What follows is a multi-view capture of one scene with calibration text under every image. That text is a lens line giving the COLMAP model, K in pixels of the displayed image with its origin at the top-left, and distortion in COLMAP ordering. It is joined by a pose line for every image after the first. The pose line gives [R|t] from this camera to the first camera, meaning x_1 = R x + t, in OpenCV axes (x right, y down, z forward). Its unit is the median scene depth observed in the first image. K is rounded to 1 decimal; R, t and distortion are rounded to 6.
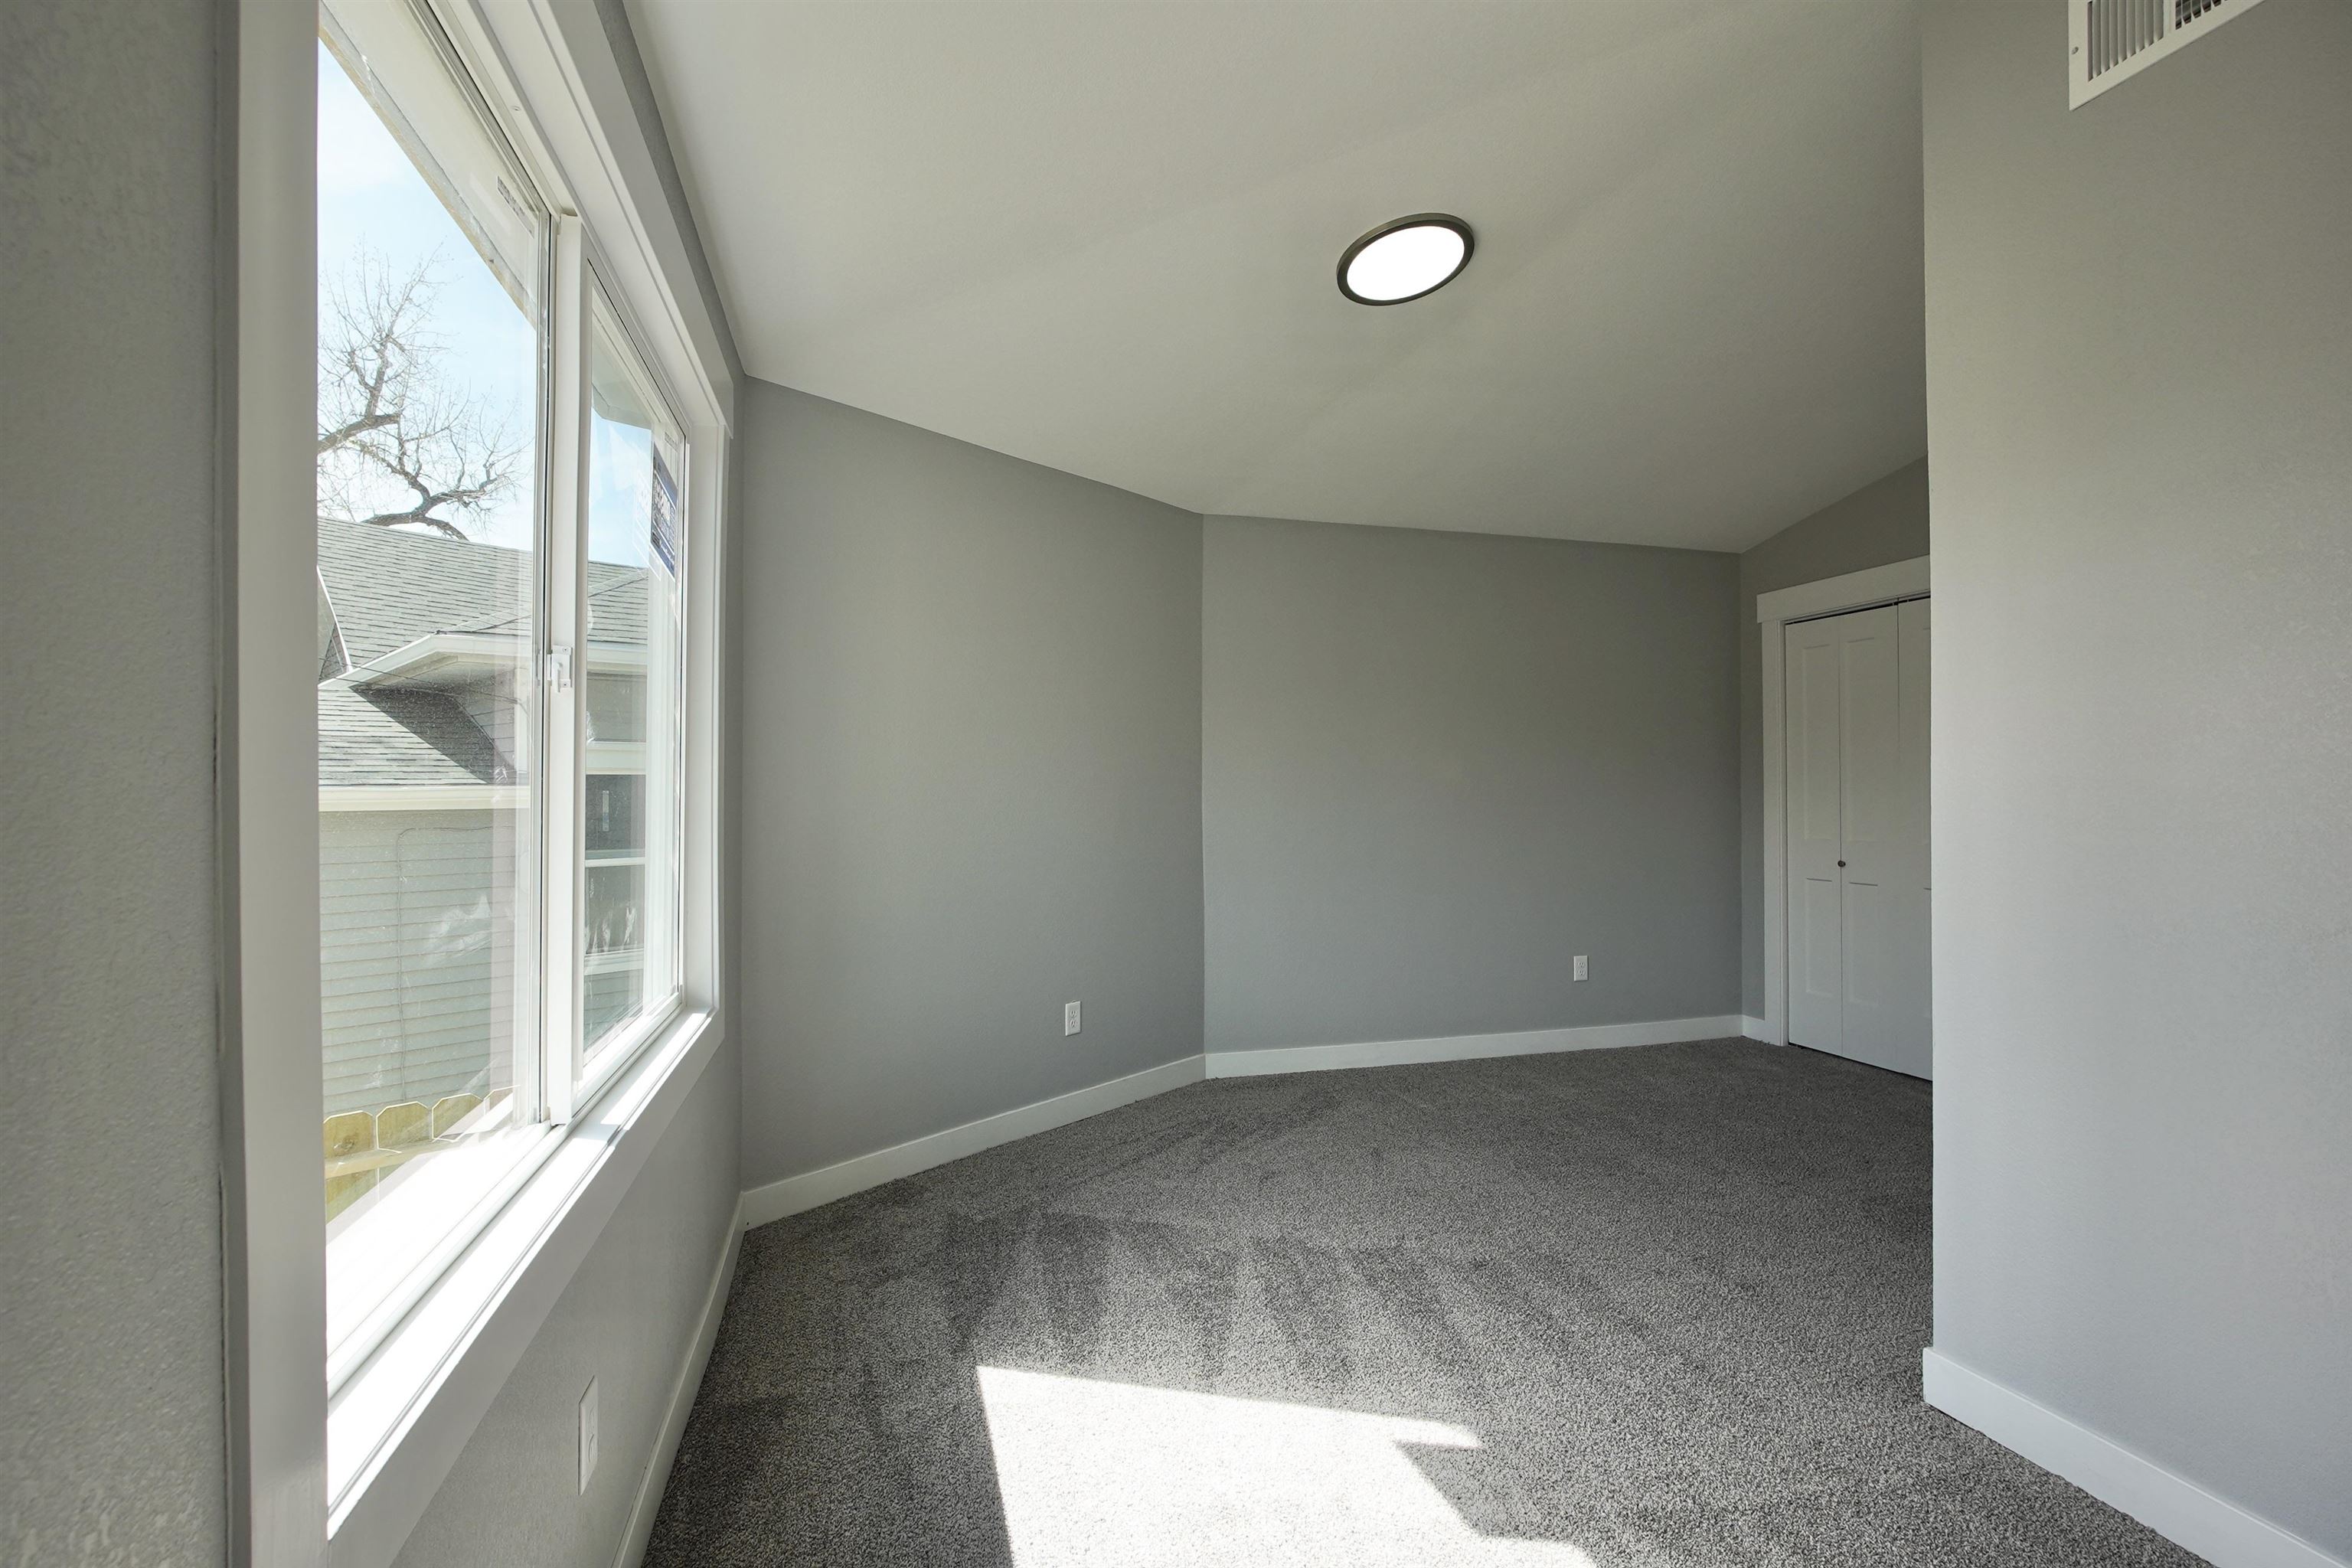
lens RADIAL K [[1079.3, 0, 1173.8], [0, 1079.3, 786.5], [0, 0, 1]] dist [-0.026234, 0.013851]
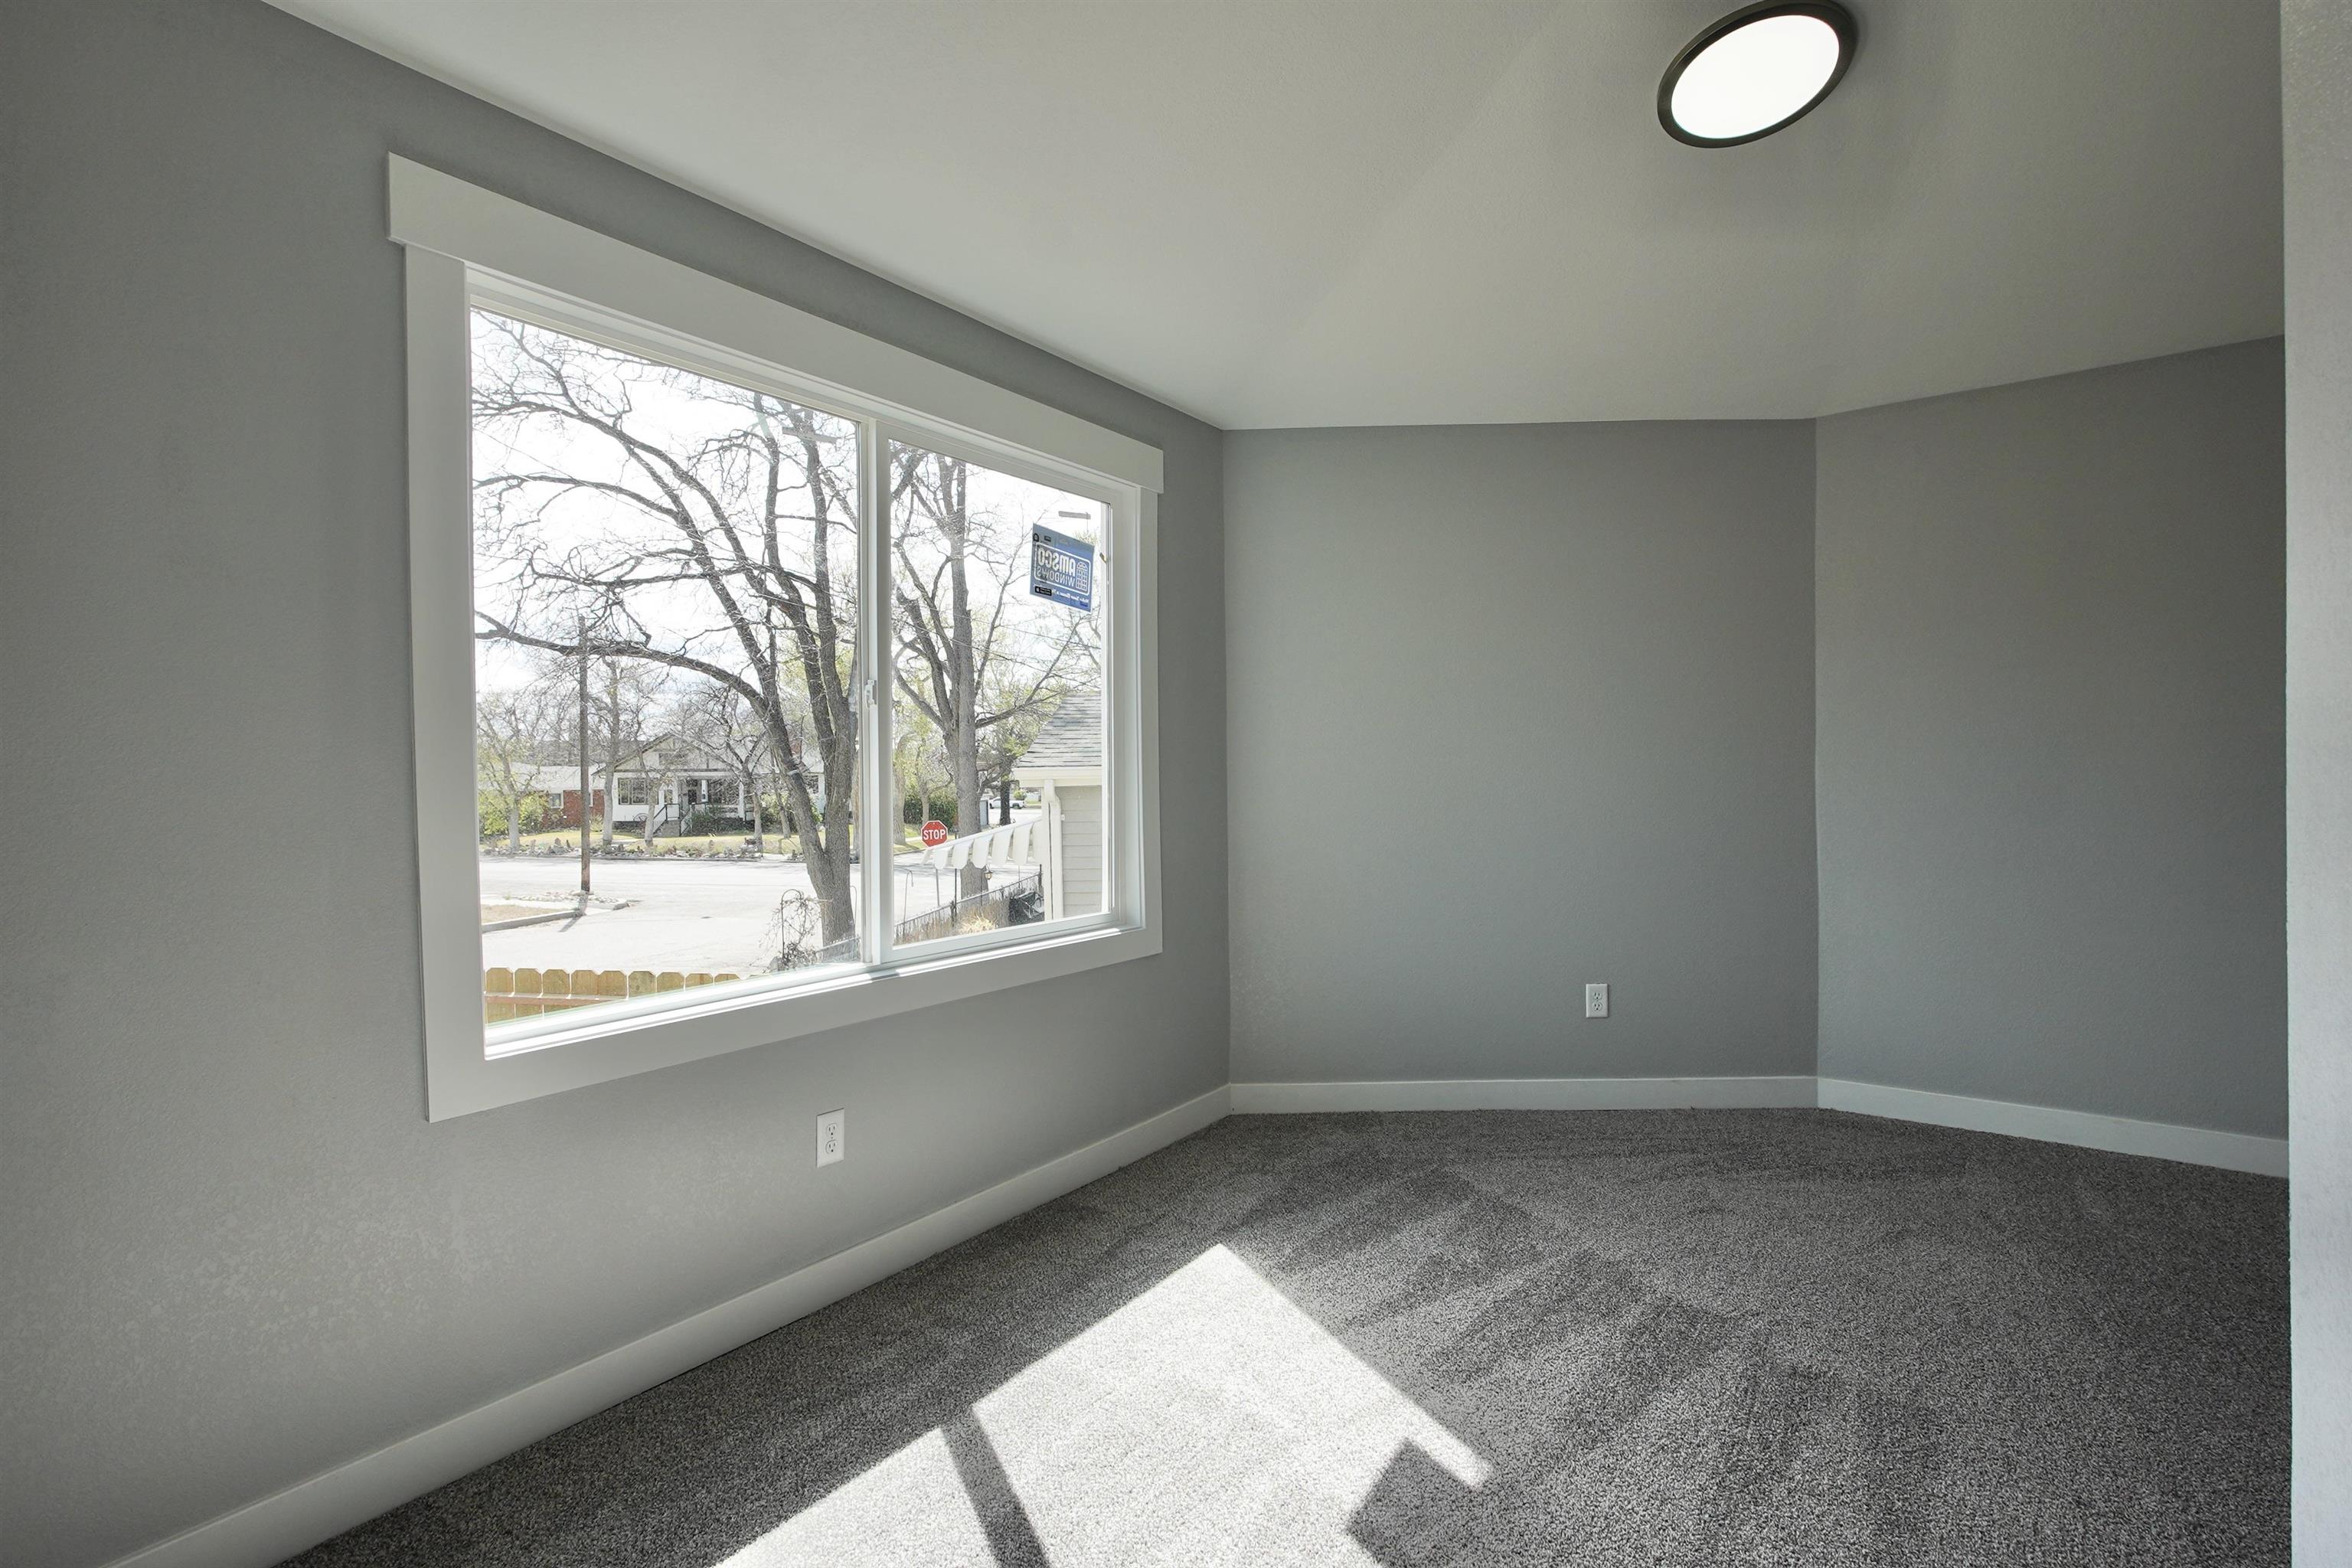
lens RADIAL K [[1079.3, 0, 1173.8], [0, 1079.3, 786.5], [0, 0, 1]] dist [-0.026234, 0.013851]
pose [[0.621375, 0.004333, -0.783502, 0.553531], [0.017241, 0.999667, 0.019202, 0.003023], [0.783324, -0.025440, 0.621093, 0.169970]]
